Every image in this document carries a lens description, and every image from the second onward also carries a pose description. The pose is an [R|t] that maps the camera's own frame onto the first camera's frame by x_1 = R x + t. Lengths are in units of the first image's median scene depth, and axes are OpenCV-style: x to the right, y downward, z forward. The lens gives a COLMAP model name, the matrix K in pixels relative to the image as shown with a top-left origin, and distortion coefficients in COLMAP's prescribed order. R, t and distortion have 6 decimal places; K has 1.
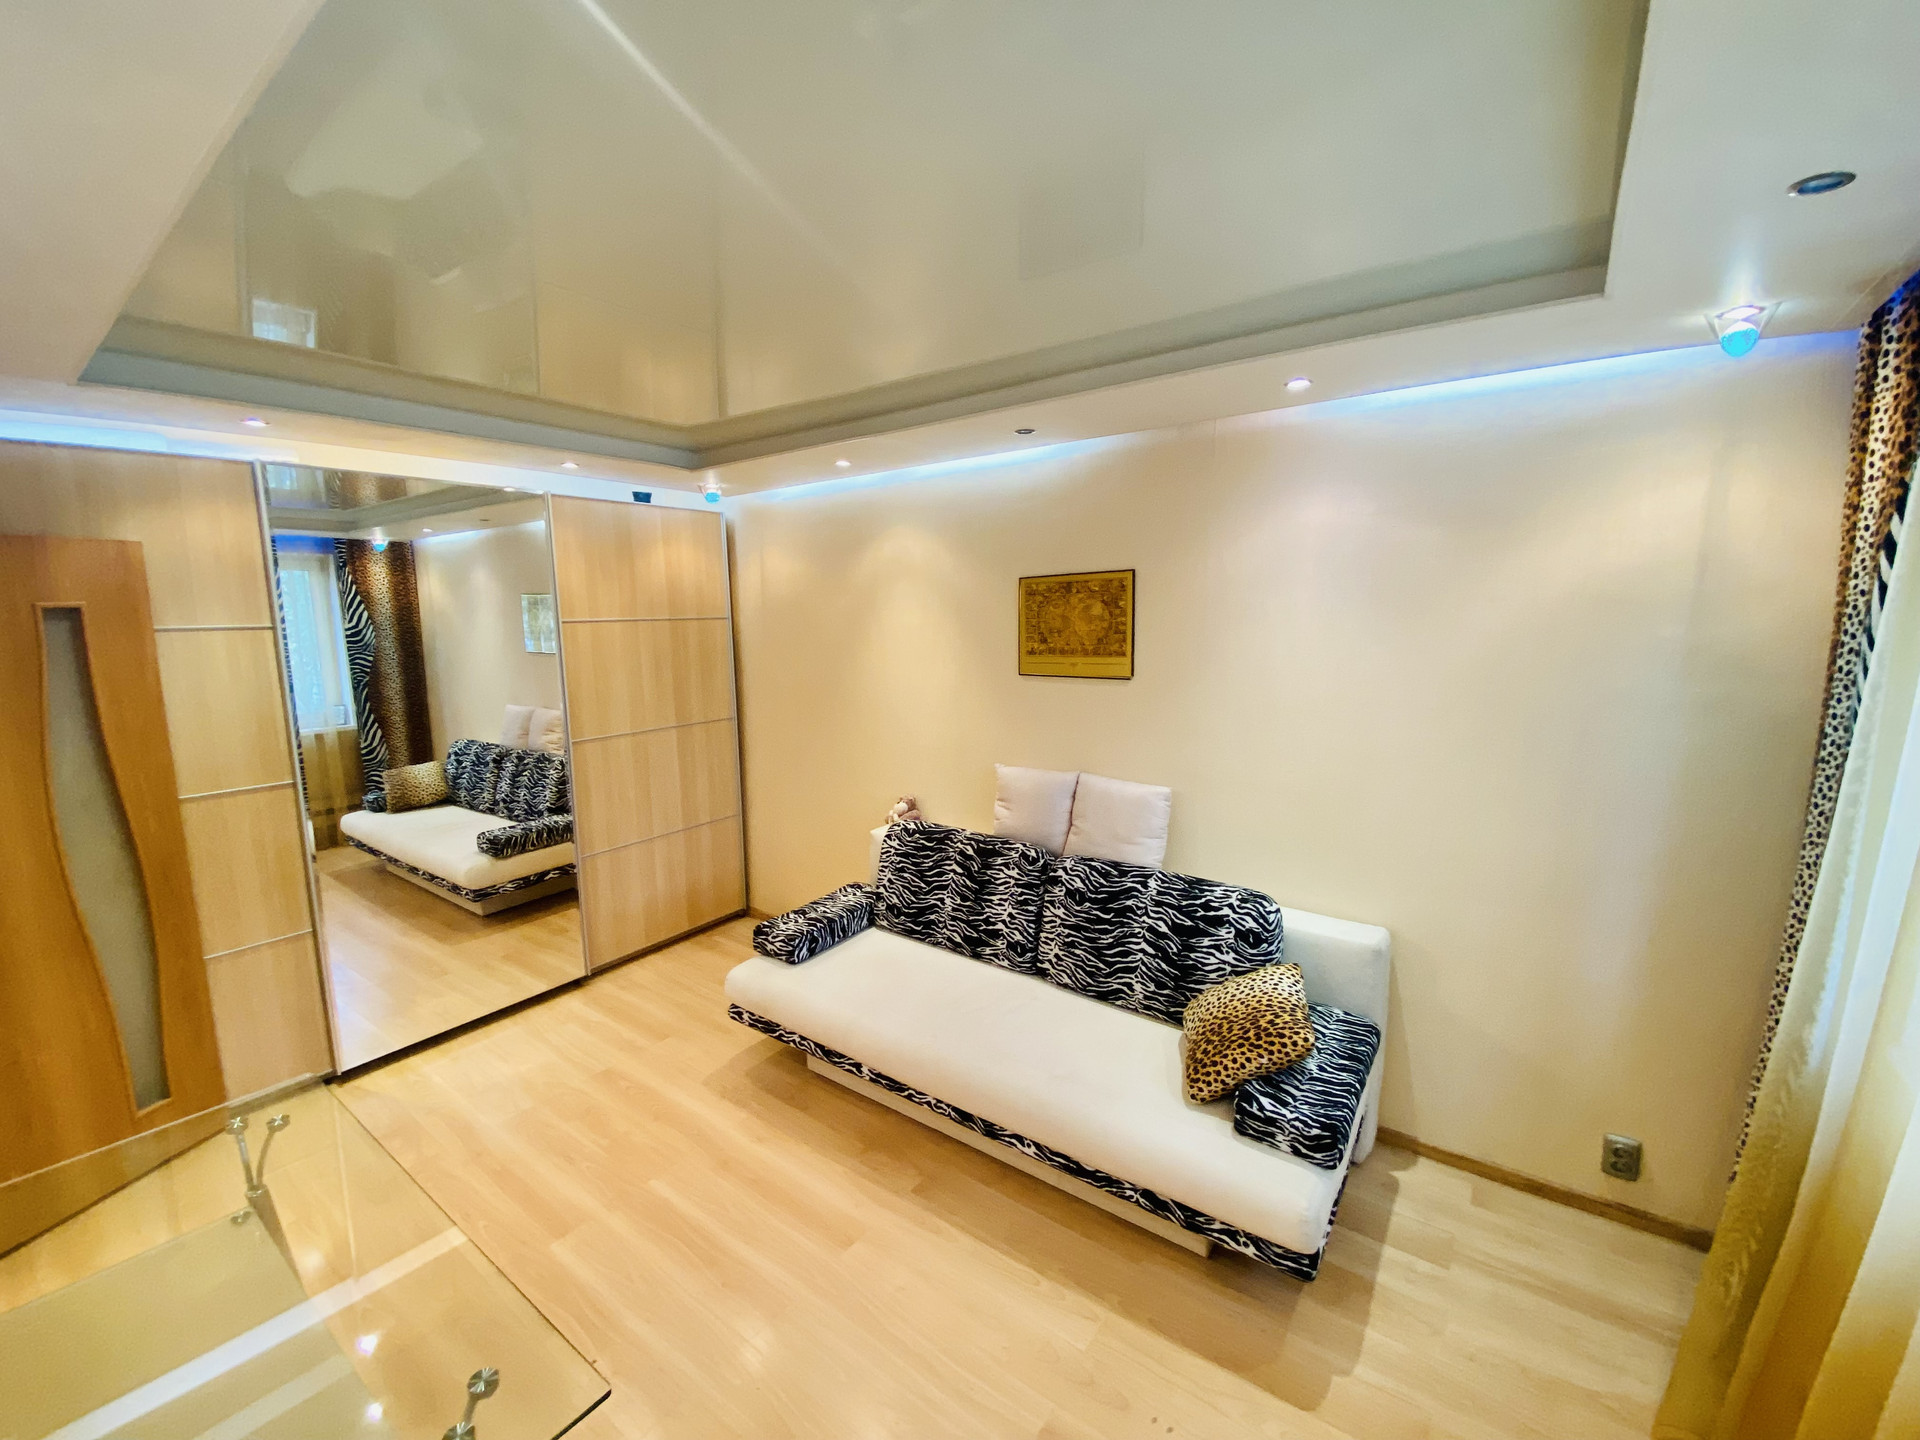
lens RADIAL K [[764.8, 0, 968.3], [0, 764.8, 715.2], [0, 0, 1]] dist [0.005677, -0.008207]
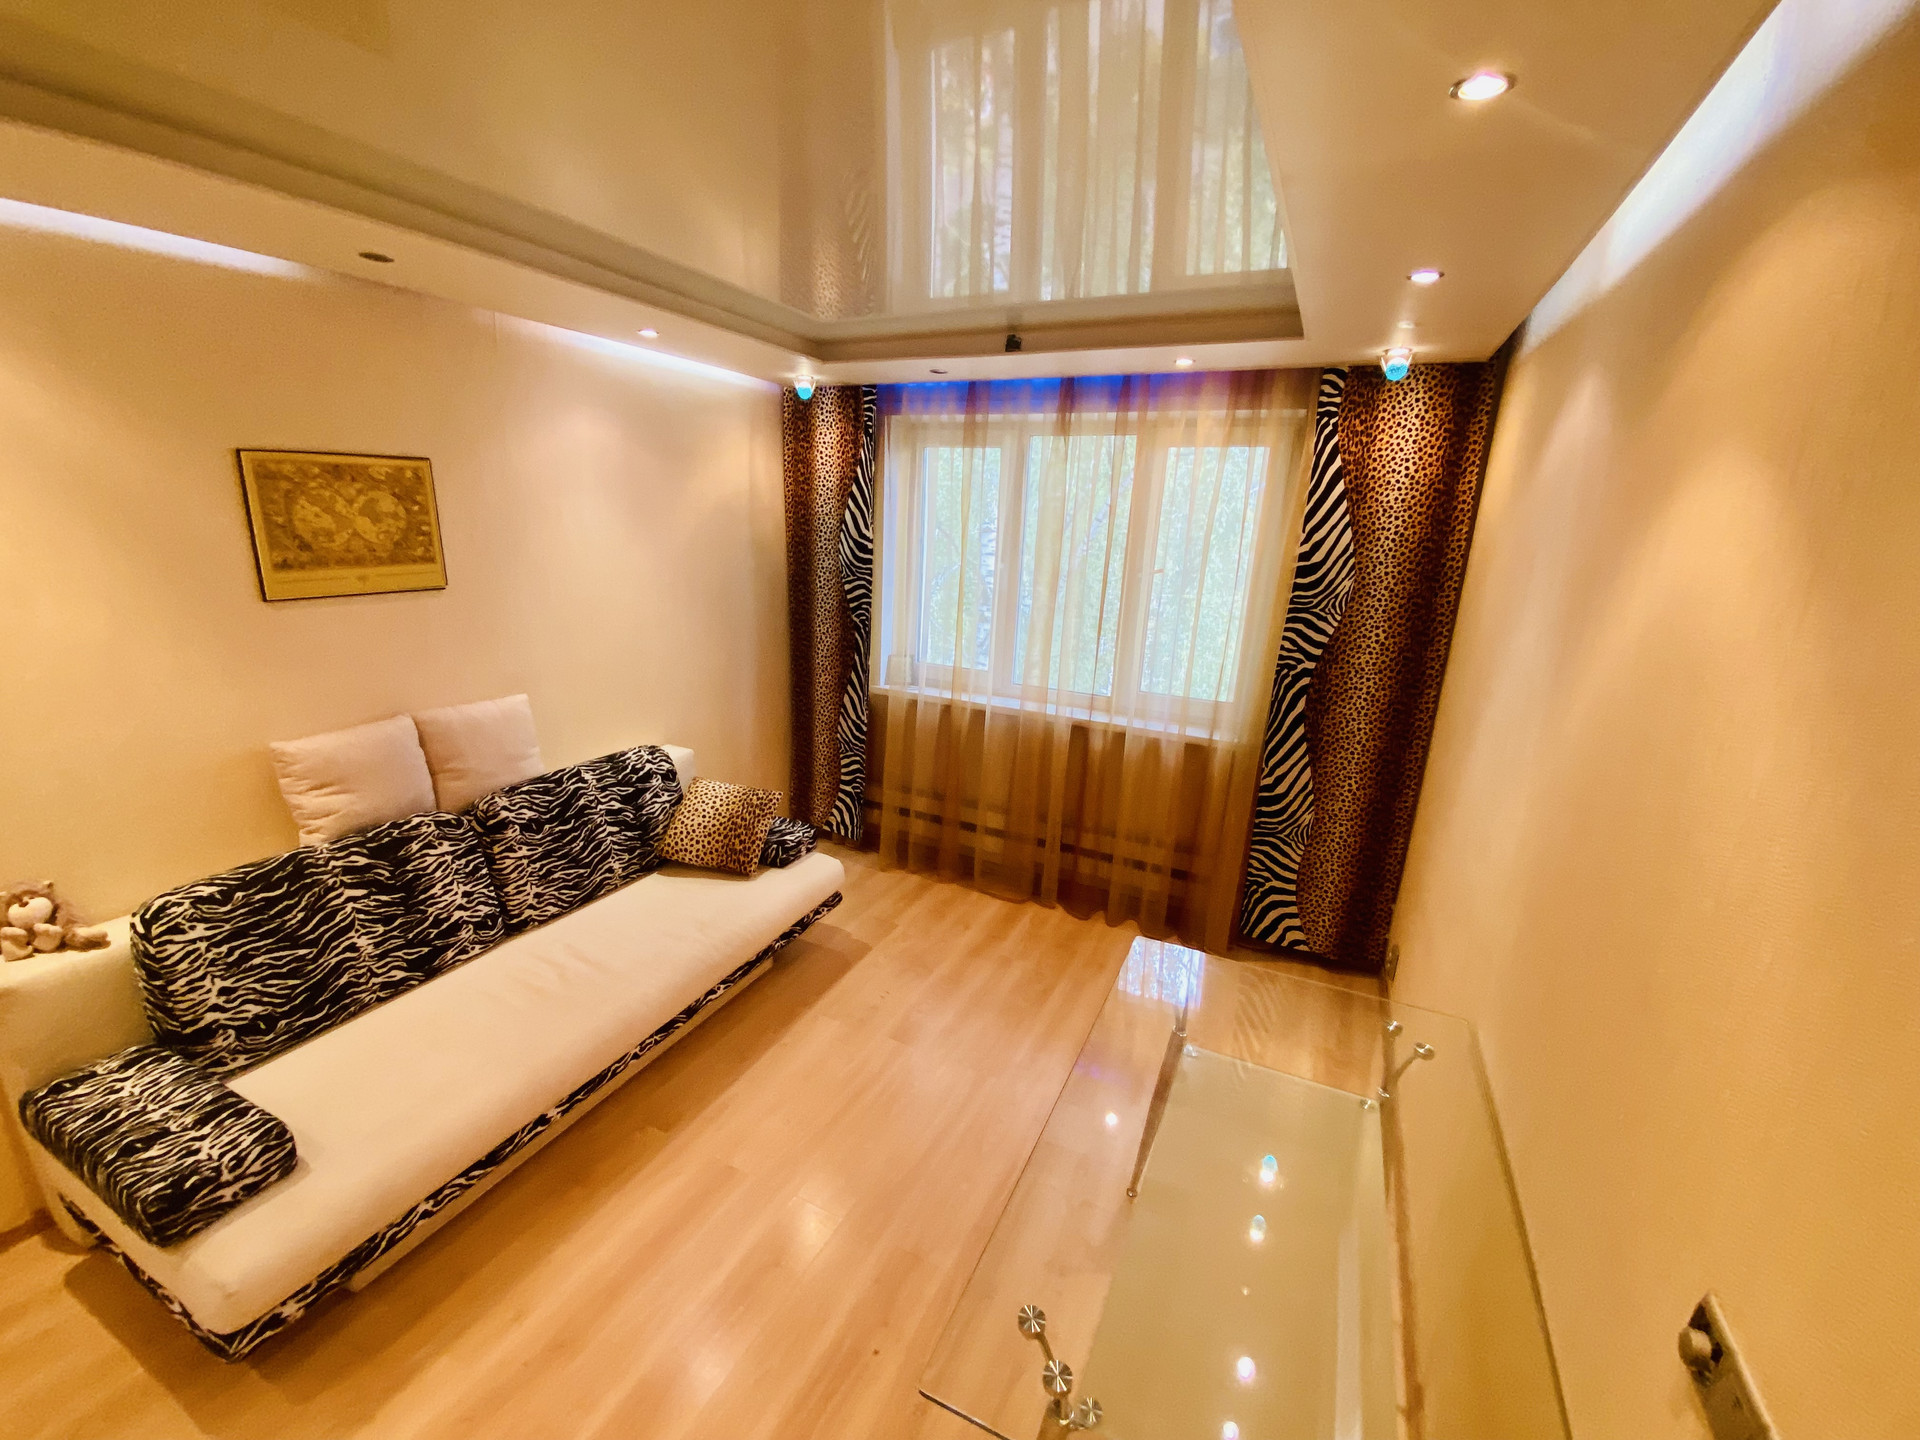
lens RADIAL K [[764.8, 0, 963.6], [0, 764.8, 722.0], [0, 0, 1]] dist [0.005677, -0.008207]
pose [[-0.183514, -0.249815, 0.950744, -0.761759], [0.103911, 0.956821, 0.271469, -0.076991], [-0.977510, 0.148611, -0.149631, 0.577500]]
